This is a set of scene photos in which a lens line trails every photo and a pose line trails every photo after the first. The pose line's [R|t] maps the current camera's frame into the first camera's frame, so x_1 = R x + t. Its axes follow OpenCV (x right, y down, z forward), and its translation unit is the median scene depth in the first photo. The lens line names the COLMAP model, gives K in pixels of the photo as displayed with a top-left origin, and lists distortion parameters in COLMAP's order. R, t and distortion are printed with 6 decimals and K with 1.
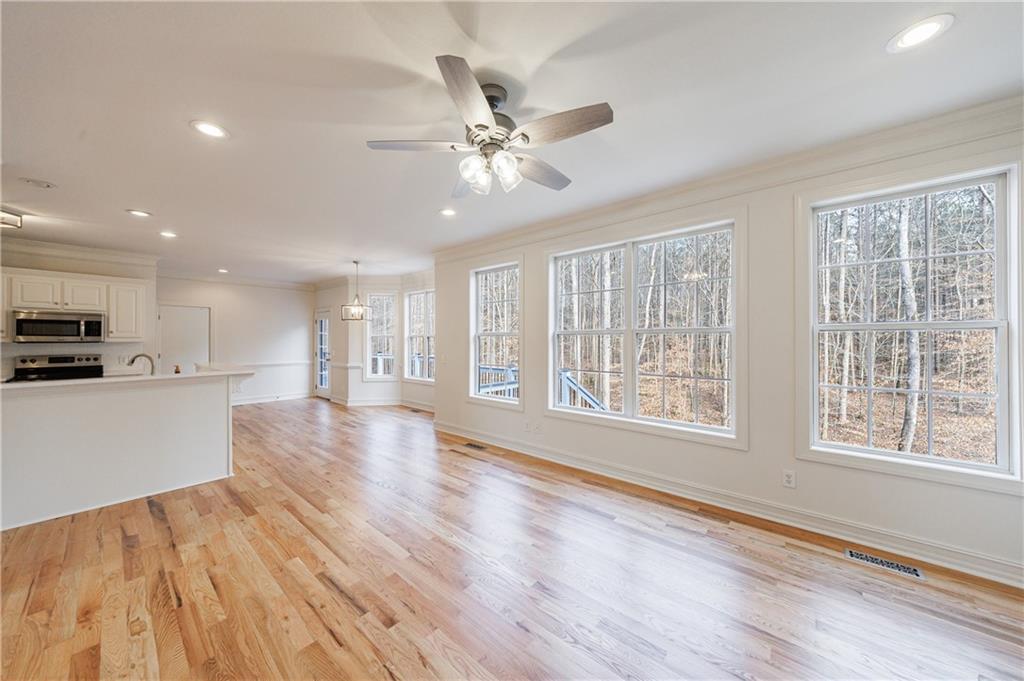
lens RADIAL K [[363.2, 0, 516.1], [0, 363.2, 342.0], [0, 0, 1]] dist [-0.000395, -0.000198]
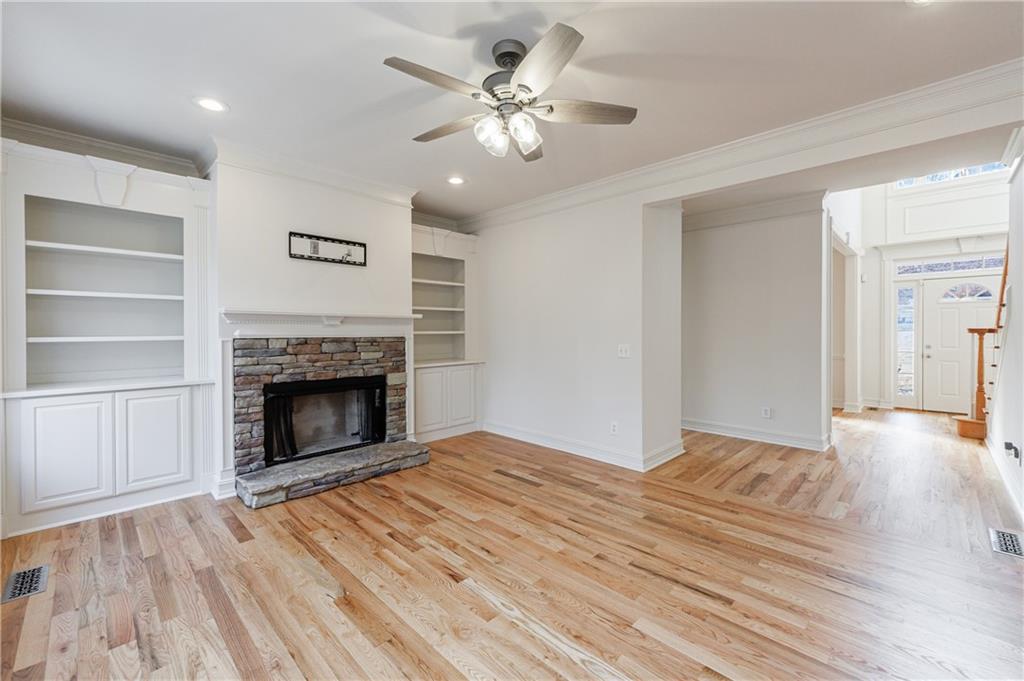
lens RADIAL K [[423.2, 0, 516.3], [0, 423.2, 332.9], [0, 0, 1]] dist [0.016869, -0.000156]
pose [[-0.998323, 0.006216, 0.057563, -0.071359], [0.006835, 0.999921, 0.010564, 0.021318], [-0.057493, 0.010939, -0.998286, 1.053368]]
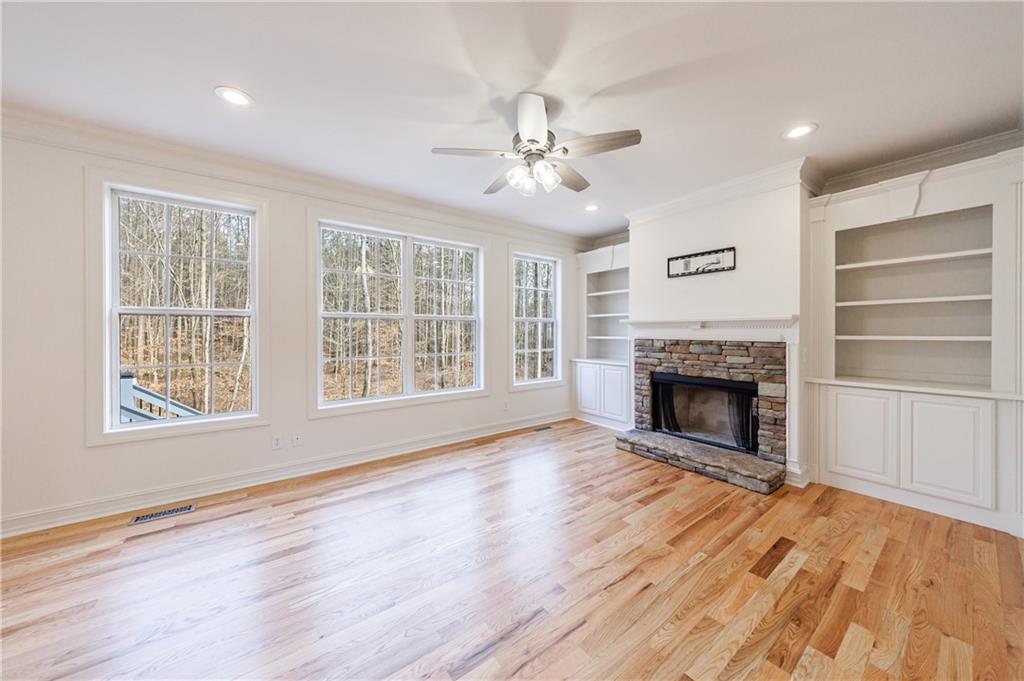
lens RADIAL K [[361.5, 0, 496.6], [0, 361.5, 336.6], [0, 0, 1]] dist [0.000863, -0.002252]
pose [[0.227806, -0.019499, 0.973511, -0.624282], [0.012925, 0.999772, 0.017001, 0.006789], [-0.973621, 0.008710, 0.228006, 0.414091]]
